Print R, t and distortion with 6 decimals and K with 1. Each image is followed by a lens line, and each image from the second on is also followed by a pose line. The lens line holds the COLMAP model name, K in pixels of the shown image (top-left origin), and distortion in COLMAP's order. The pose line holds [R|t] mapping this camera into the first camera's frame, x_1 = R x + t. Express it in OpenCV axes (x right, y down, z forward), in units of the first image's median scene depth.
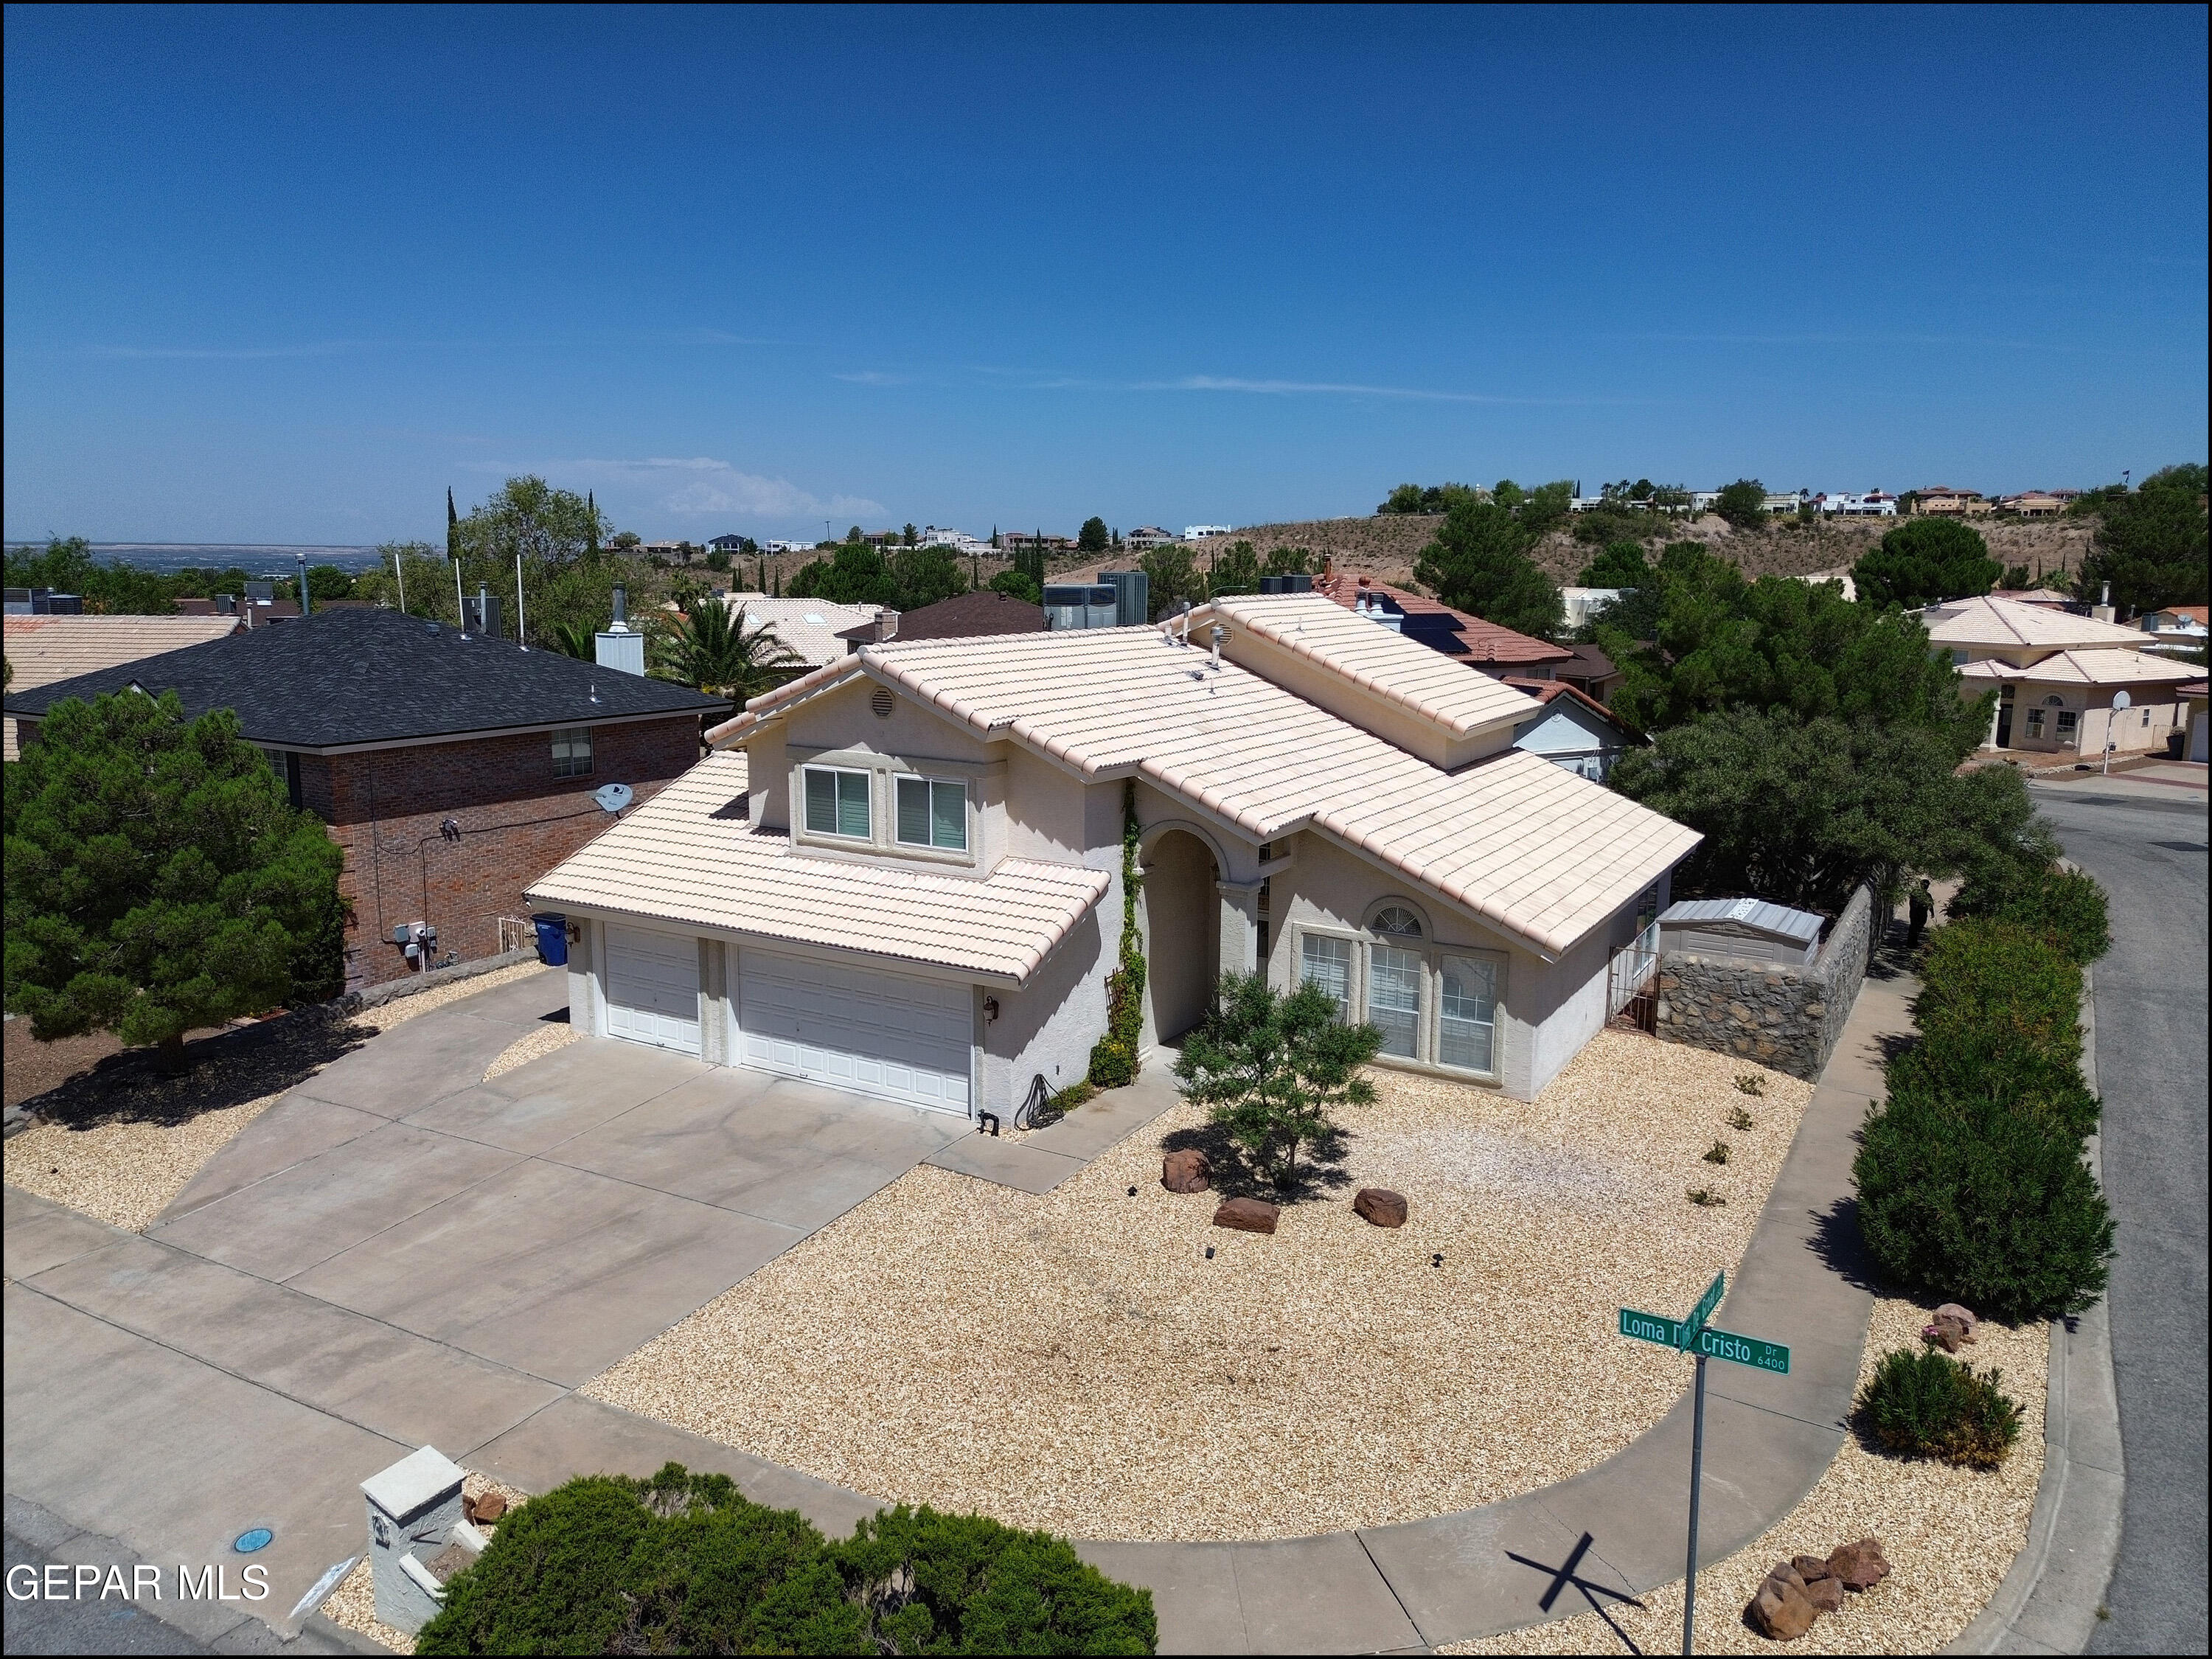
lens RADIAL K [[1569.2, 0, 1110.9], [0, 1569.2, 825.4], [0, 0, 1]] dist [0.067203, -0.061731]
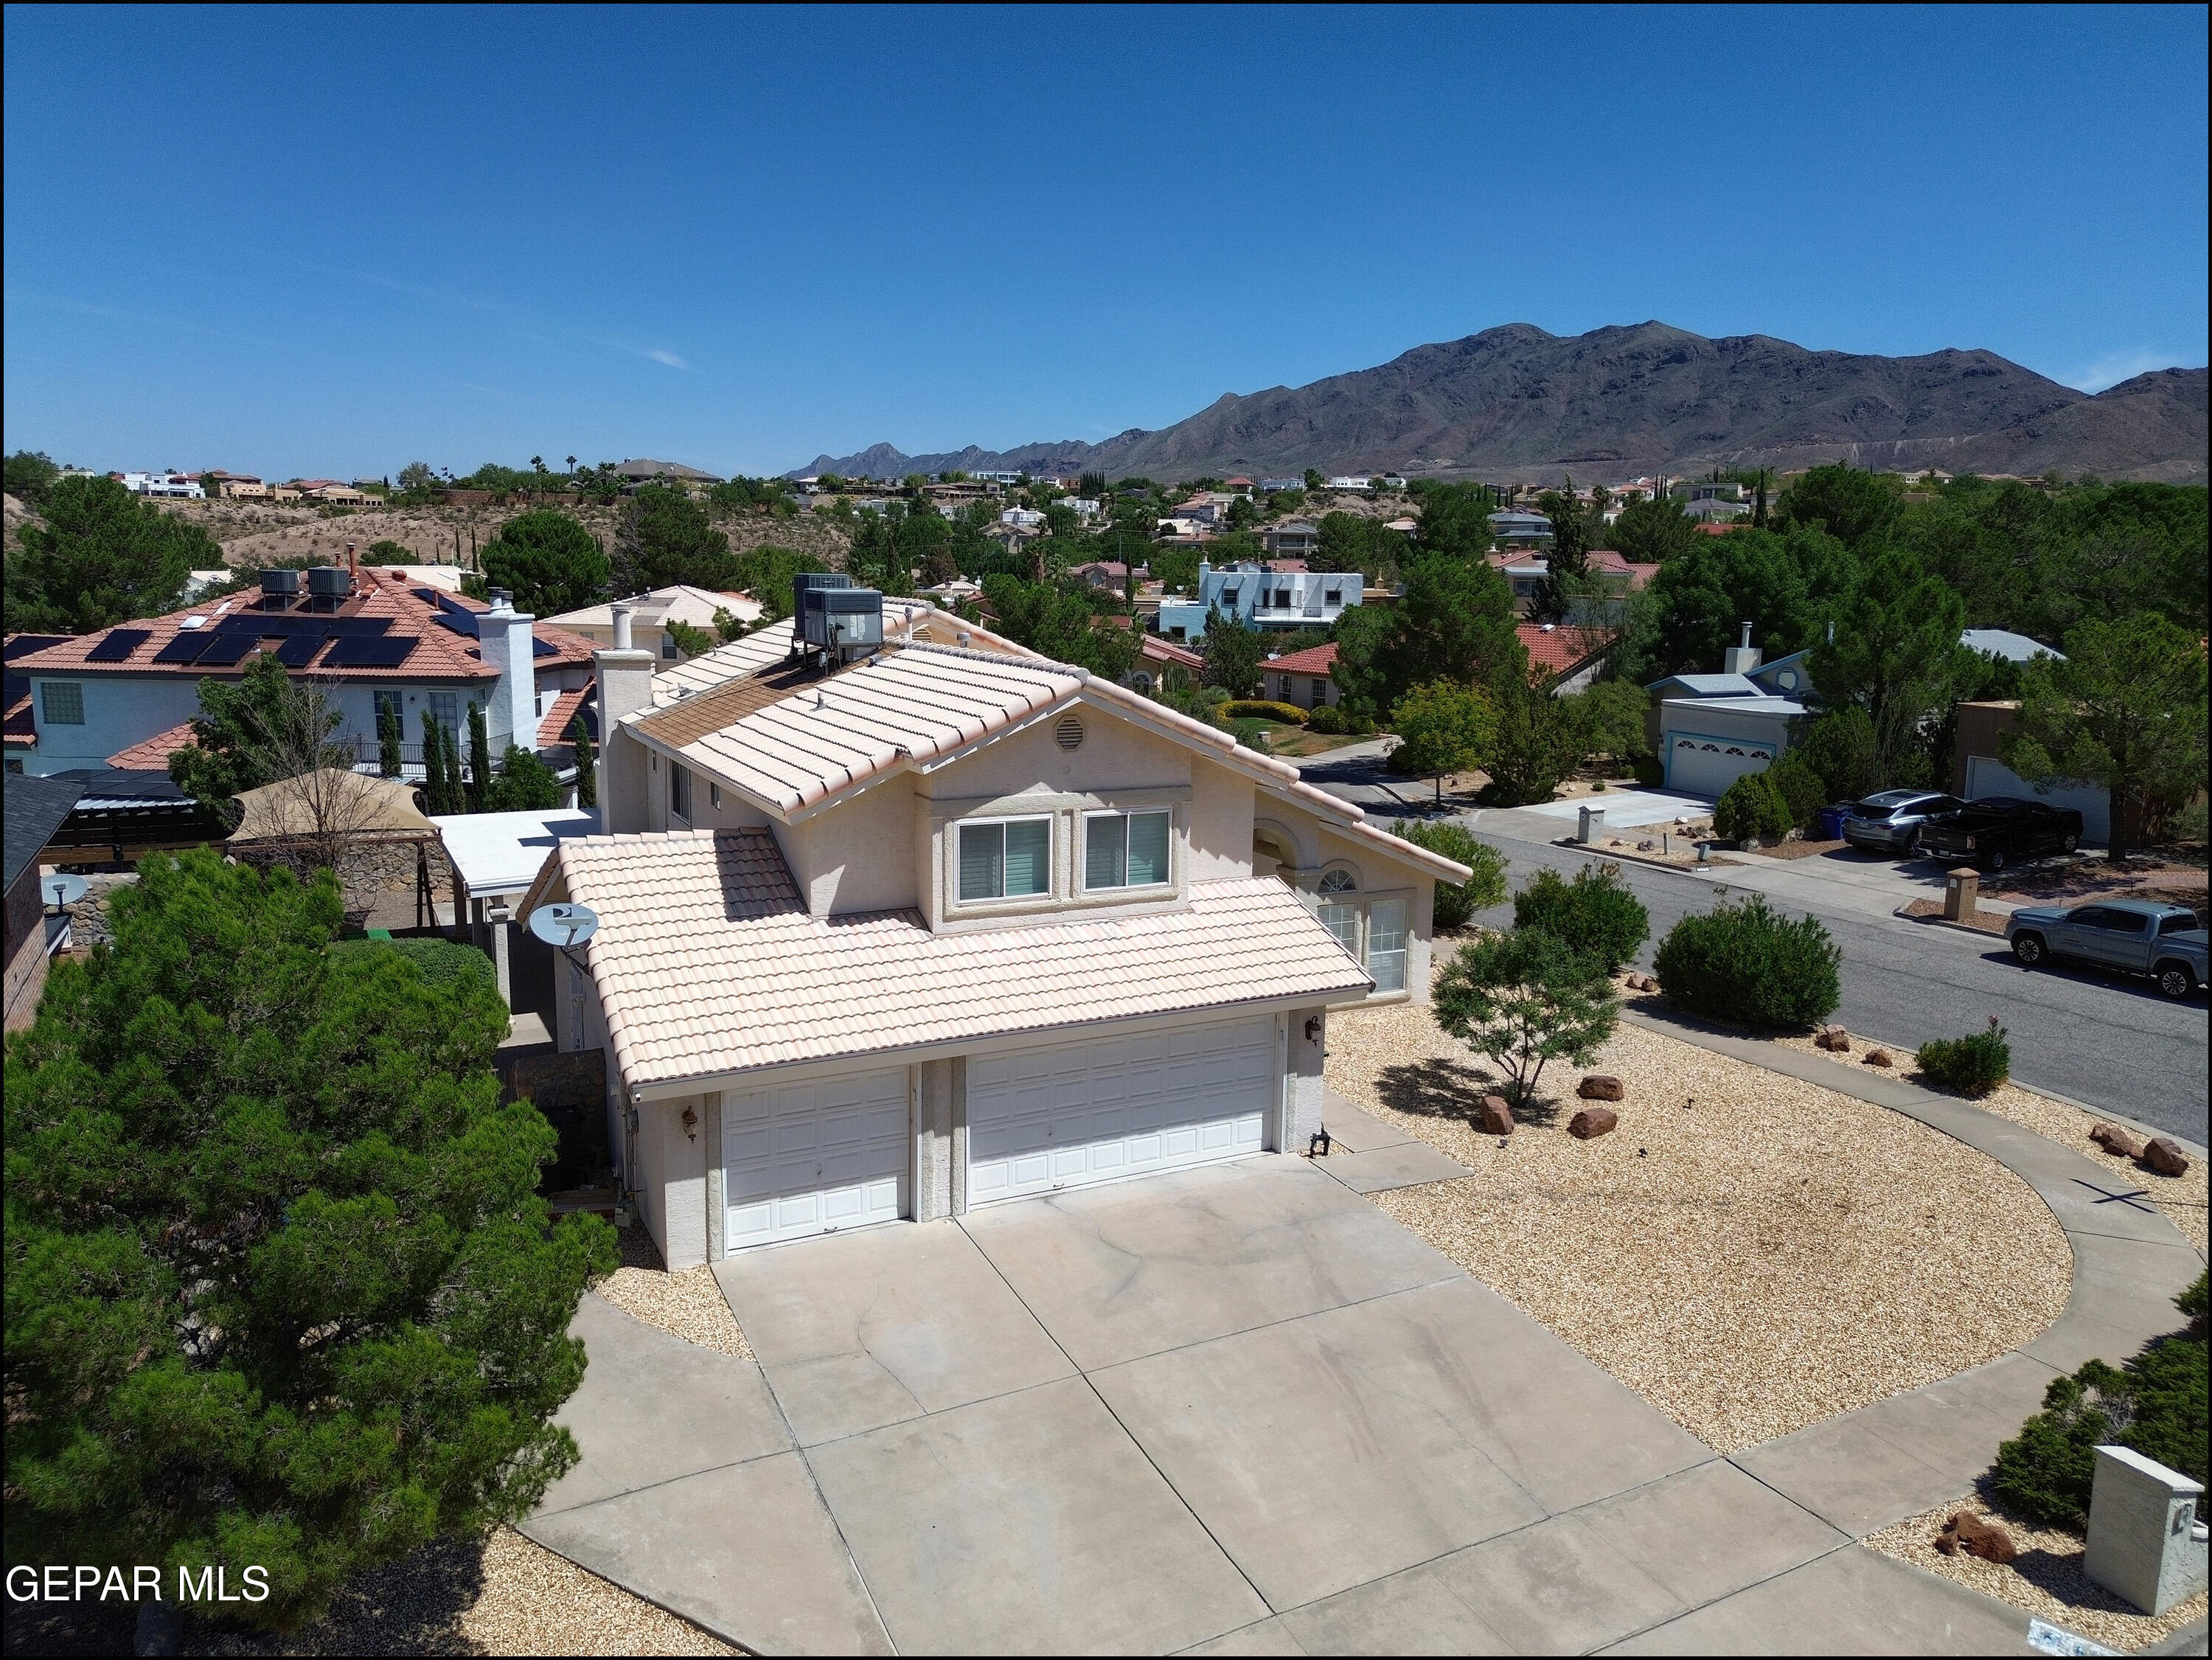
lens RADIAL K [[1567.0, 0, 1112.2], [0, 1567.0, 834.2], [0, 0, 1]] dist [0.081290, -0.091583]
pose [[0.532350, -0.145180, 0.833982, -0.846868], [0.132984, 0.987294, 0.086982, -0.093798], [-0.836013, 0.064601, 0.544893, 0.509892]]
